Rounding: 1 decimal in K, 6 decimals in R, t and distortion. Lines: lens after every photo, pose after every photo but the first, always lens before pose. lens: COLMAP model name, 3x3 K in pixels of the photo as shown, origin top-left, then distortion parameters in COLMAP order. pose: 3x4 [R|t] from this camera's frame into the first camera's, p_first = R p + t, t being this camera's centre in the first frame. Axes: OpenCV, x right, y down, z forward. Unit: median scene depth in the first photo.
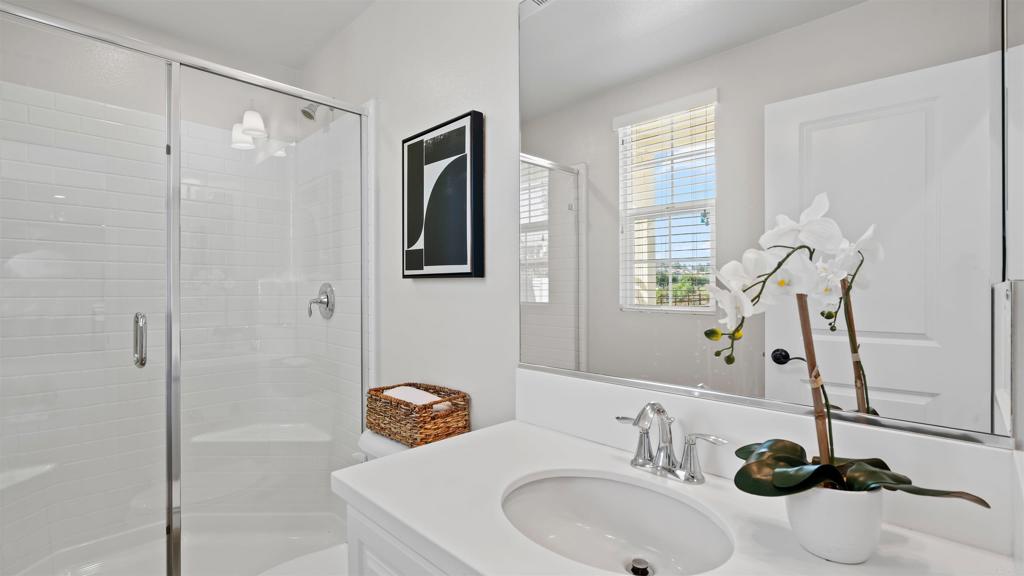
lens RADIAL K [[460.4, 0, 499.5], [0, 460.4, 290.9], [0, 0, 1]] dist [-0.001695, -0.001128]
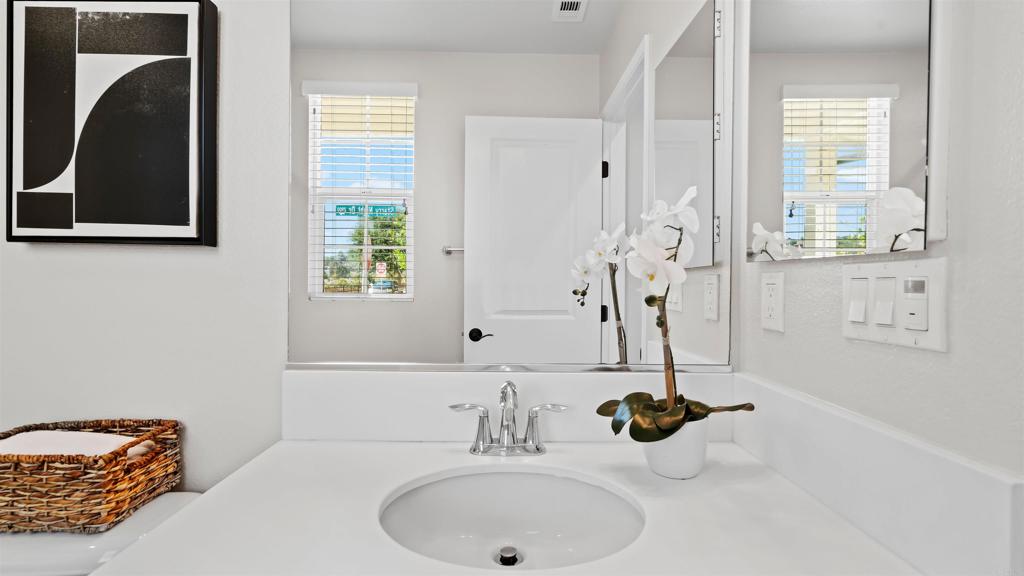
lens RADIAL K [[460.4, 0, 511.9], [0, 460.4, 285.3], [0, 0, 1]] dist [-0.001695, -0.001128]
pose [[0.689457, 0.005760, 0.724303, -0.228891], [-0.008209, 0.999966, -0.000138, 0.025428], [-0.724280, -0.005851, 0.689482, 0.206619]]
